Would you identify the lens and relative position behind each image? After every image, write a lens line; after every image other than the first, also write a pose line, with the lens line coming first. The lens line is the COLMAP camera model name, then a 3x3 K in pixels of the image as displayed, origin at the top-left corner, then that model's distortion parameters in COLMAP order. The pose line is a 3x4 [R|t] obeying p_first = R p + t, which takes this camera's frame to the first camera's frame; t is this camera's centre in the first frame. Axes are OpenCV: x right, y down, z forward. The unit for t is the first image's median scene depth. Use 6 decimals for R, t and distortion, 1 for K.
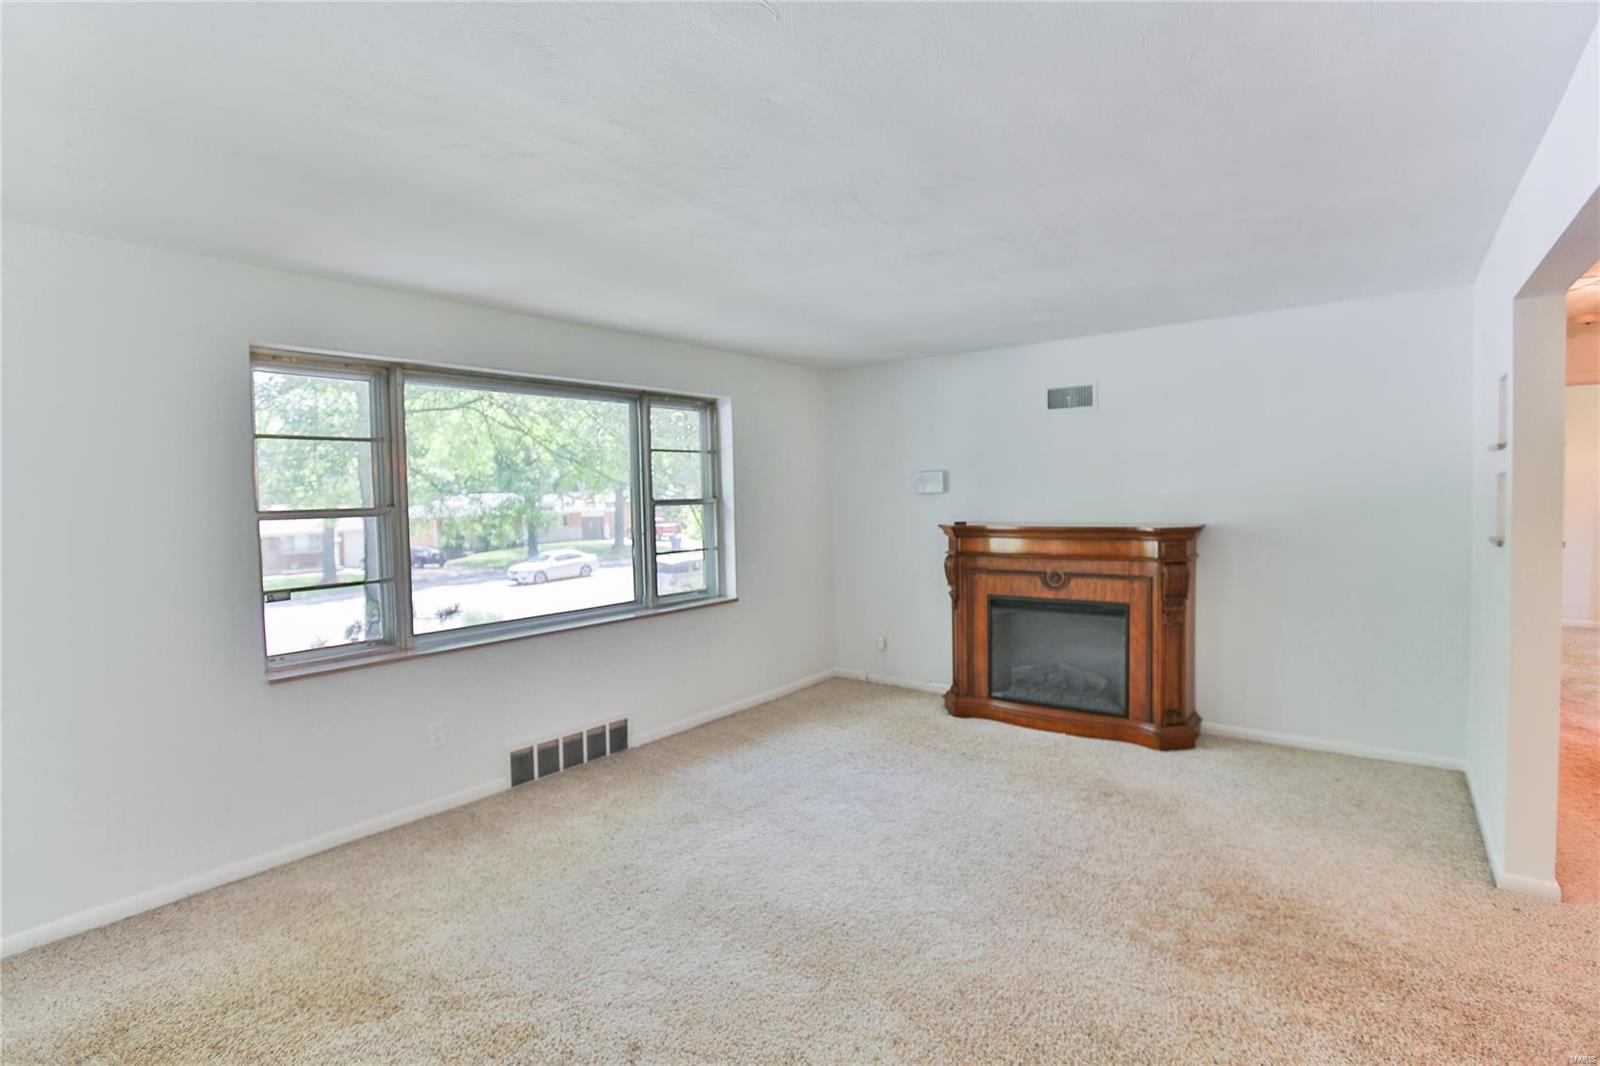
lens RADIAL K [[771.7, 0, 800.4], [0, 771.7, 520.7], [0, 0, 1]] dist [-0.046479, 0.015328]
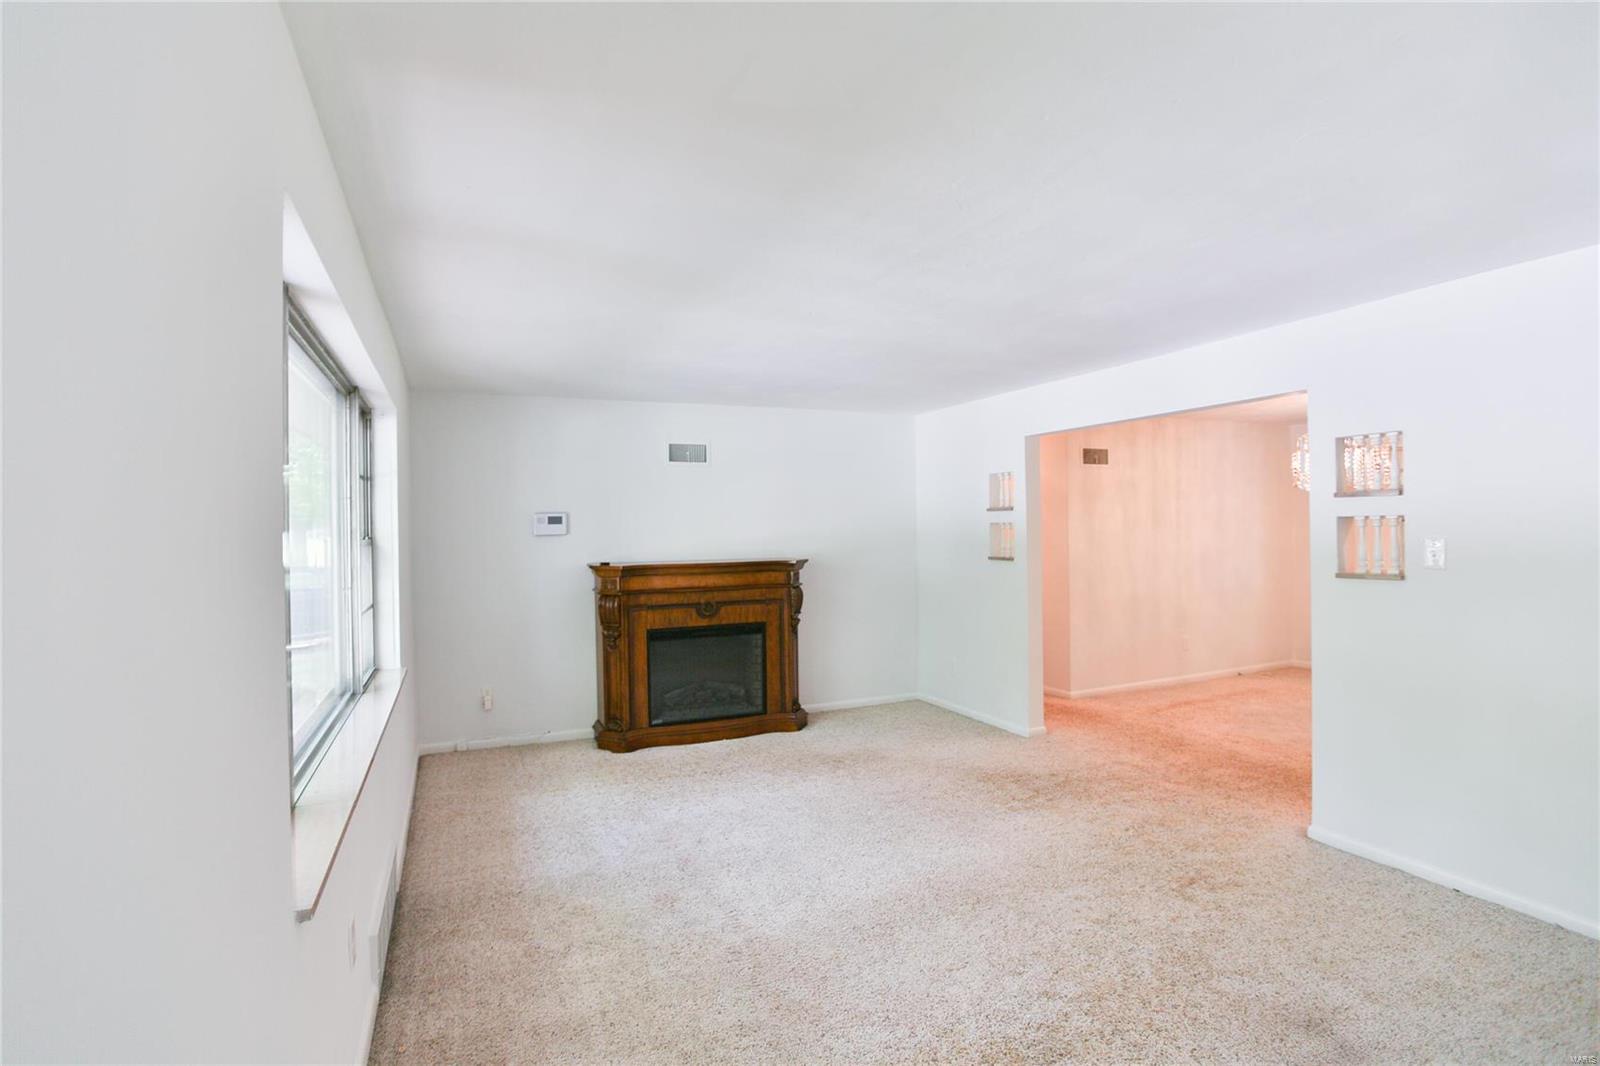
lens RADIAL K [[771.7, 0, 790.1], [0, 771.7, 523.6], [0, 0, 1]] dist [-0.046479, 0.015328]
pose [[0.482384, 0.020580, 0.875718, -0.624234], [0.035336, 0.998453, -0.042929, 0.002195], [-0.875247, 0.051653, 0.480910, 0.317174]]
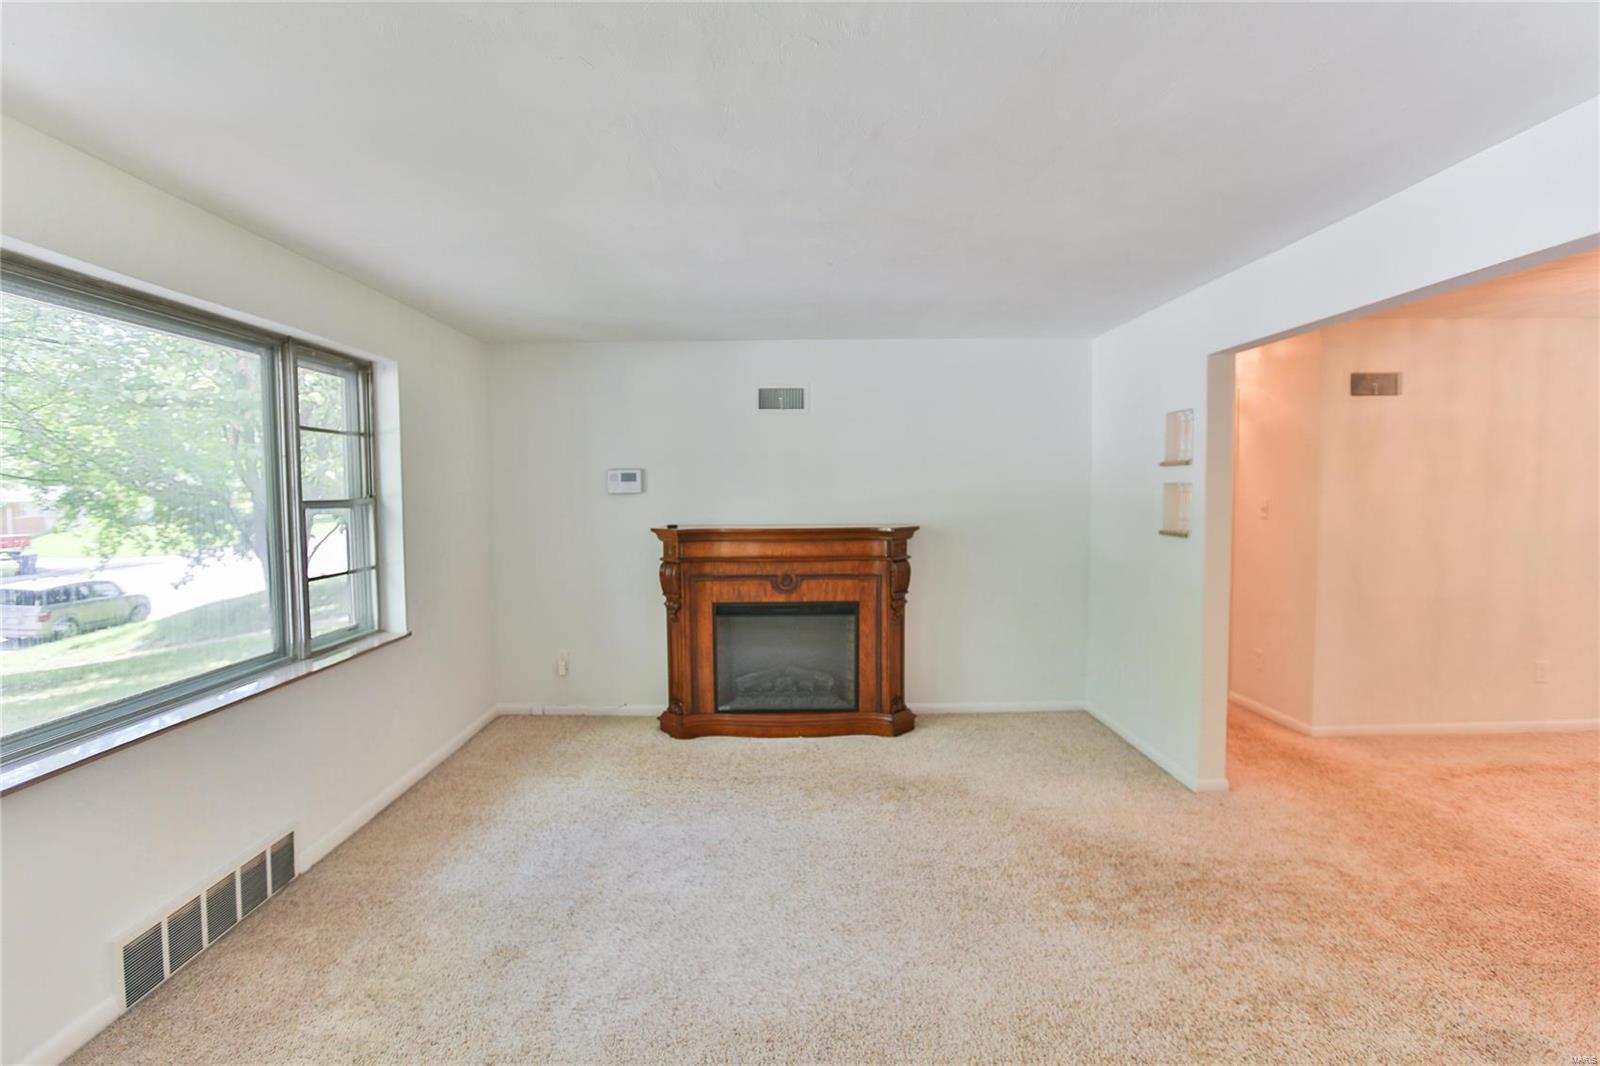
lens RADIAL K [[771.7, 0, 793.6], [0, 771.7, 522.5], [0, 0, 1]] dist [-0.046479, 0.015328]
pose [[0.786097, -0.013254, 0.617961, -0.267541], [0.012539, 0.999906, 0.005495, -0.005389], [-0.617976, 0.003429, 0.786189, 0.211877]]
